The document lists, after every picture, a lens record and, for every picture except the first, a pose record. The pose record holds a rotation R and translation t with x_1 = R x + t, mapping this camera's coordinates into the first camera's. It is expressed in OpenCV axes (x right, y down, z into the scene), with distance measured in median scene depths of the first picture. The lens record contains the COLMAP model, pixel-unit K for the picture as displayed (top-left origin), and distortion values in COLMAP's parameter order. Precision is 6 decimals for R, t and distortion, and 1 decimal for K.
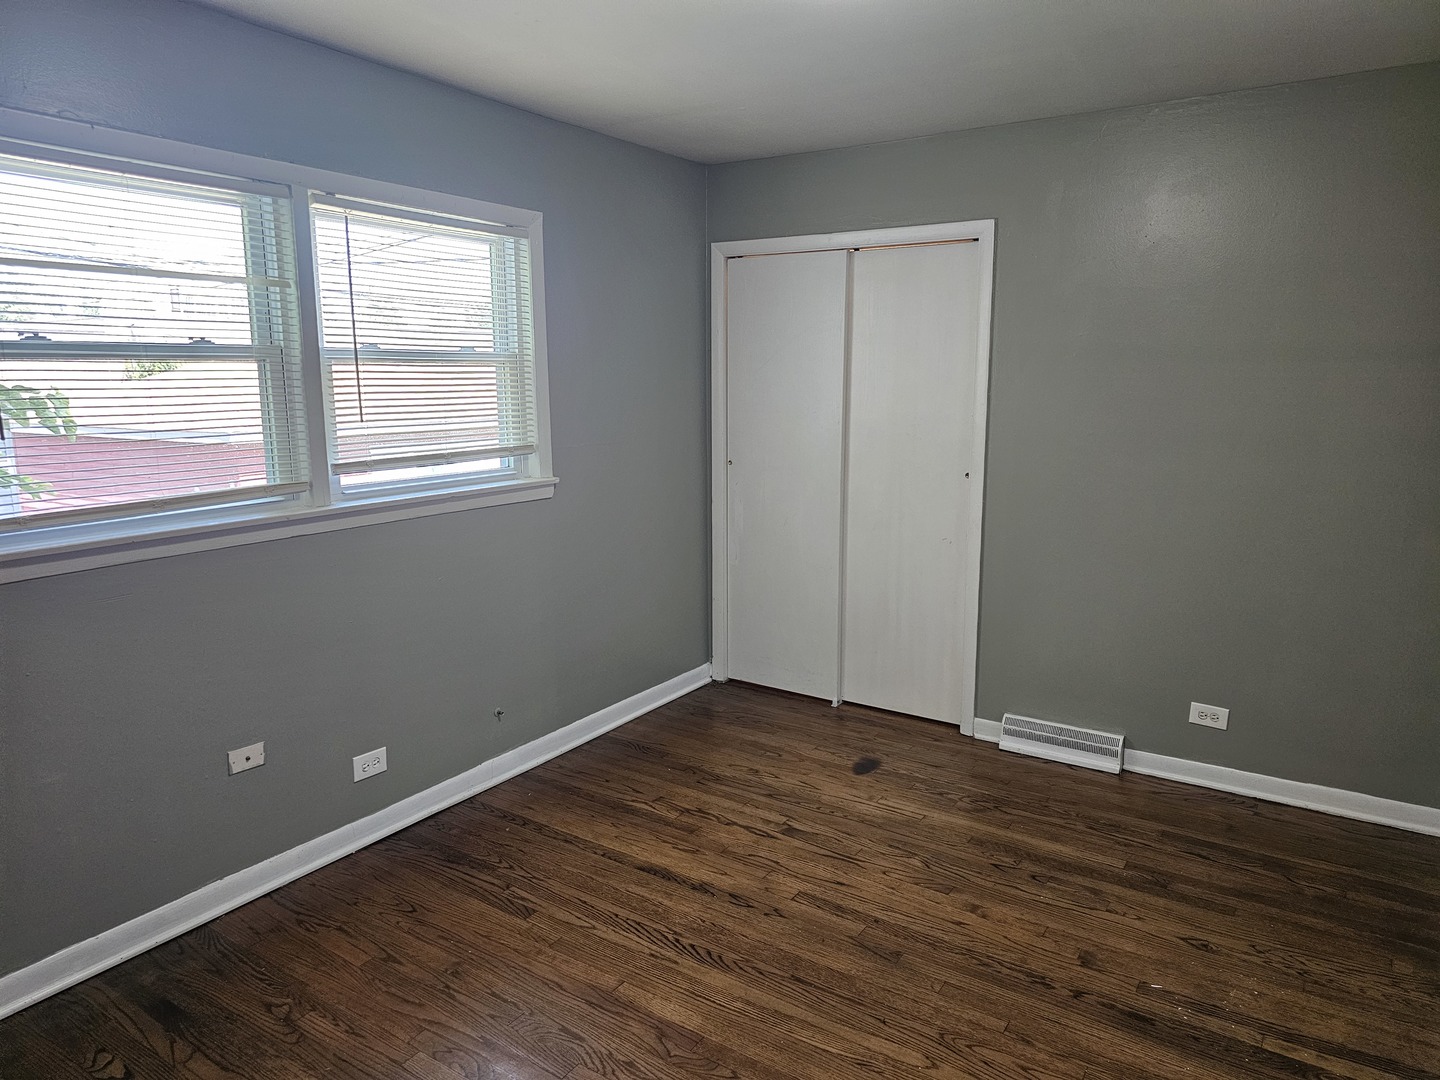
lens RADIAL K [[972.9, 0, 710.0], [0, 972.9, 533.8], [0, 0, 1]] dist [0.054296, -0.045704]
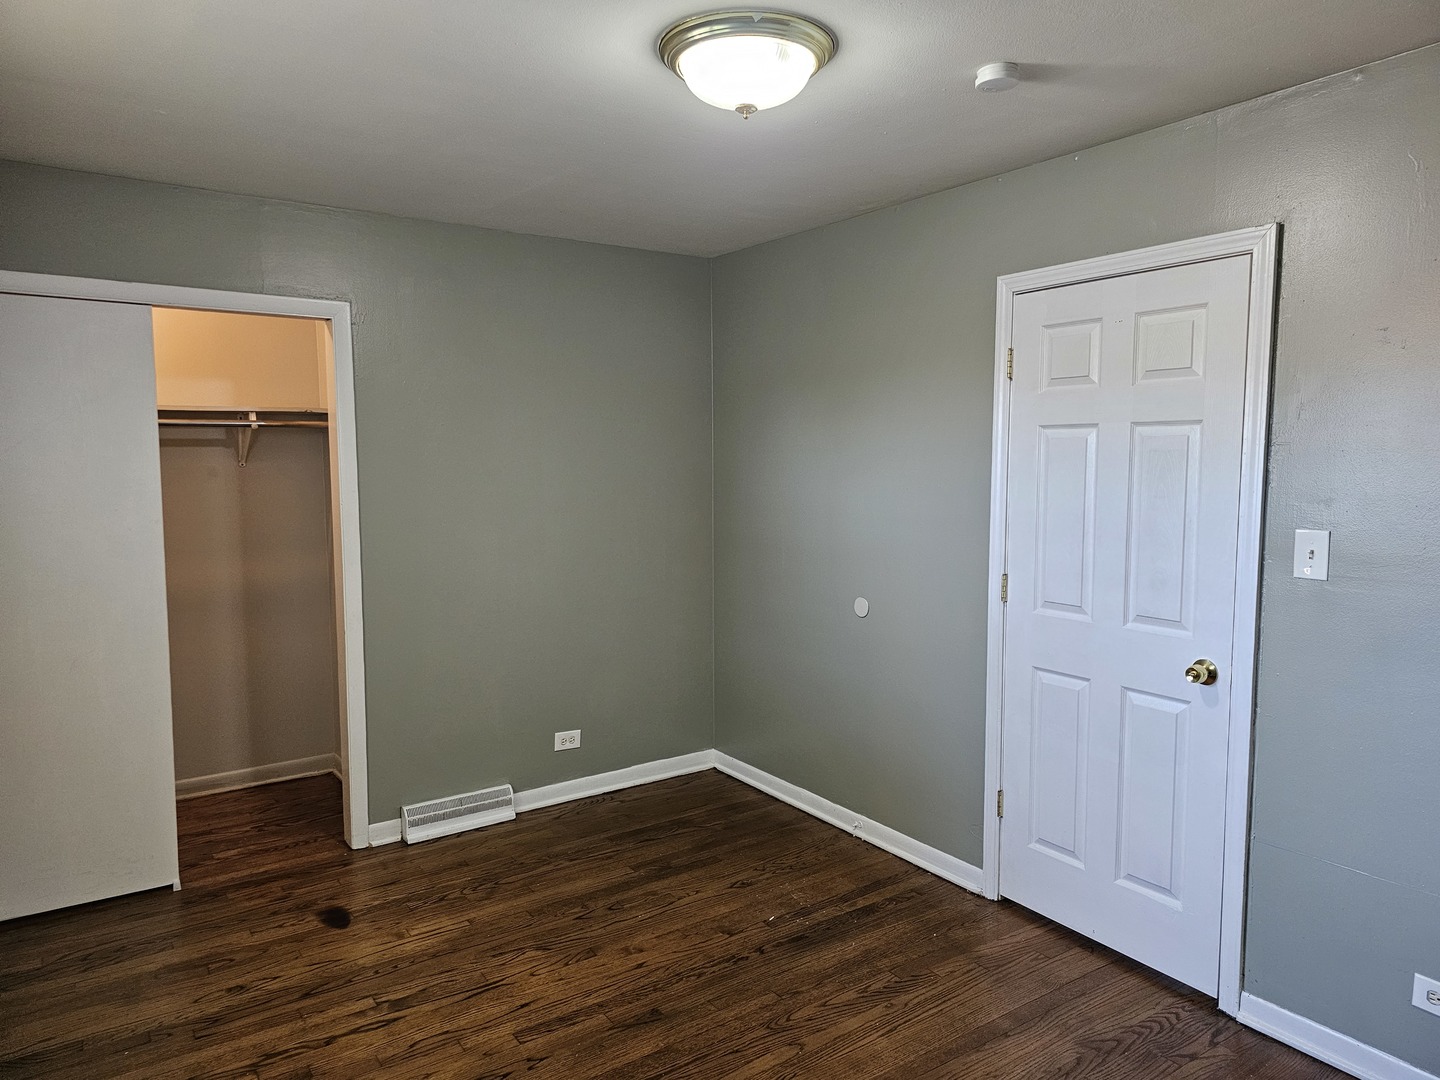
lens RADIAL K [[972.9, 0, 714.1], [0, 972.9, 543.1], [0, 0, 1]] dist [0.054296, -0.045704]
pose [[0.369943, -0.085722, 0.925091, -0.584479], [0.160363, 0.986681, 0.027300, -0.065171], [-0.915110, 0.138251, 0.378763, 0.400355]]
